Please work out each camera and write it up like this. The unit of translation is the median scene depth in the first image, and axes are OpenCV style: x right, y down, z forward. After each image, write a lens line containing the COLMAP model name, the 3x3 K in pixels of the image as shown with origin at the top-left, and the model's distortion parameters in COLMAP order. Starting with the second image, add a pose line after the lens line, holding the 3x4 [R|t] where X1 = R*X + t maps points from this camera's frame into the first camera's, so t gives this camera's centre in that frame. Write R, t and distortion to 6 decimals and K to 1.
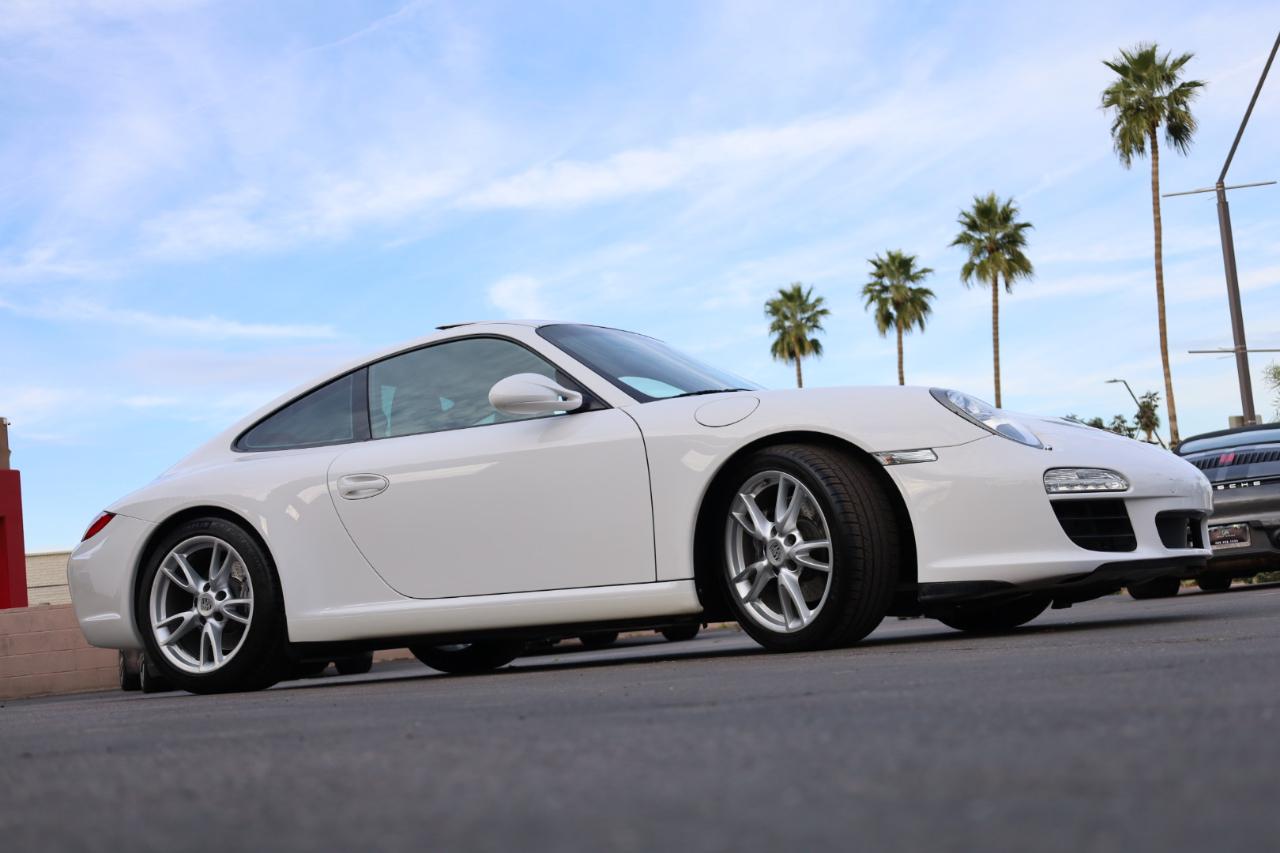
lens RADIAL K [[1829.0, 0, 559.6], [0, 1829.0, 427.4], [0, 0, 1]] dist [-0.002936, 0.066164]
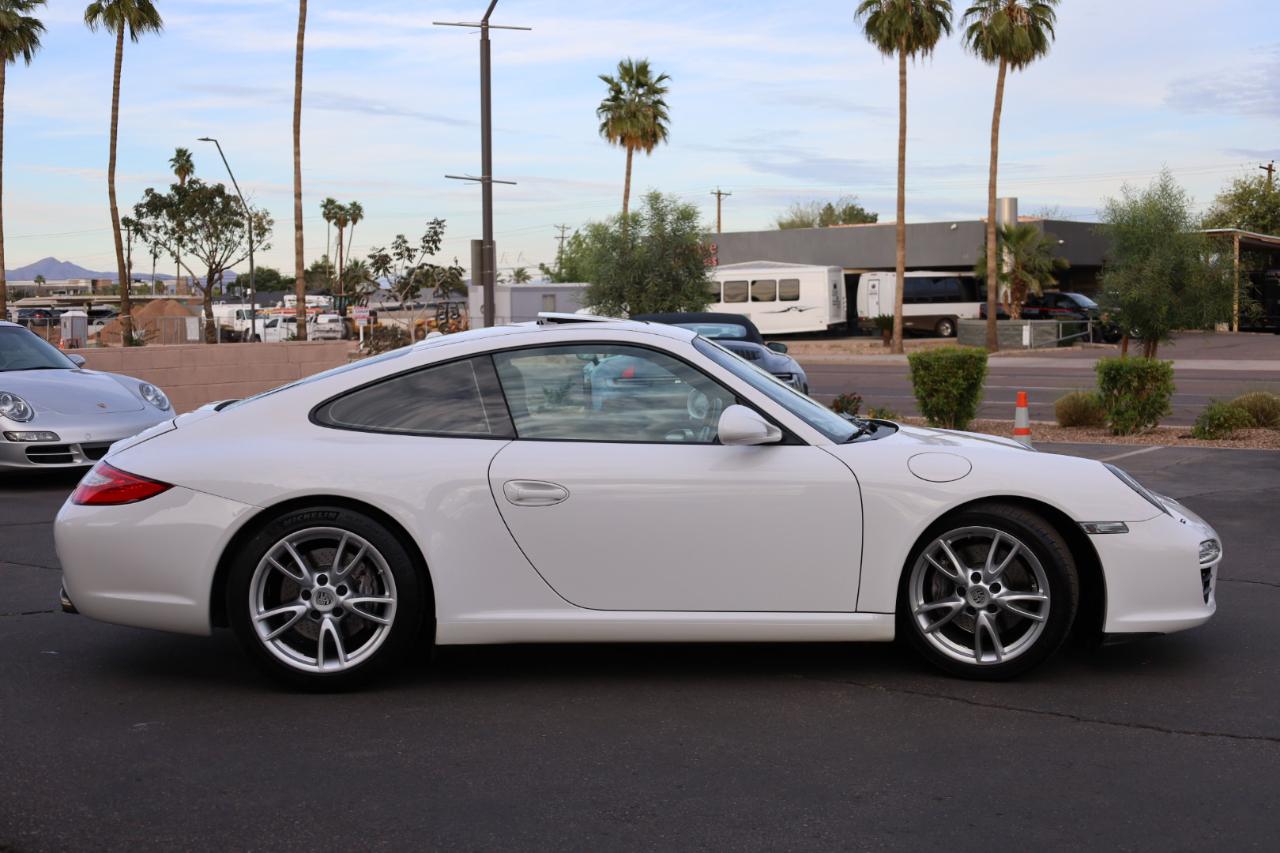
lens RADIAL K [[1829.0, 0, 559.6], [0, 1829.0, 427.4], [0, 0, 1]] dist [-0.002936, 0.066164]
pose [[0.833826, 0.035973, 0.550855, -0.613717], [-0.123890, 0.984614, 0.123232, -0.120936], [-0.537946, -0.170999, 0.825453, 0.174301]]
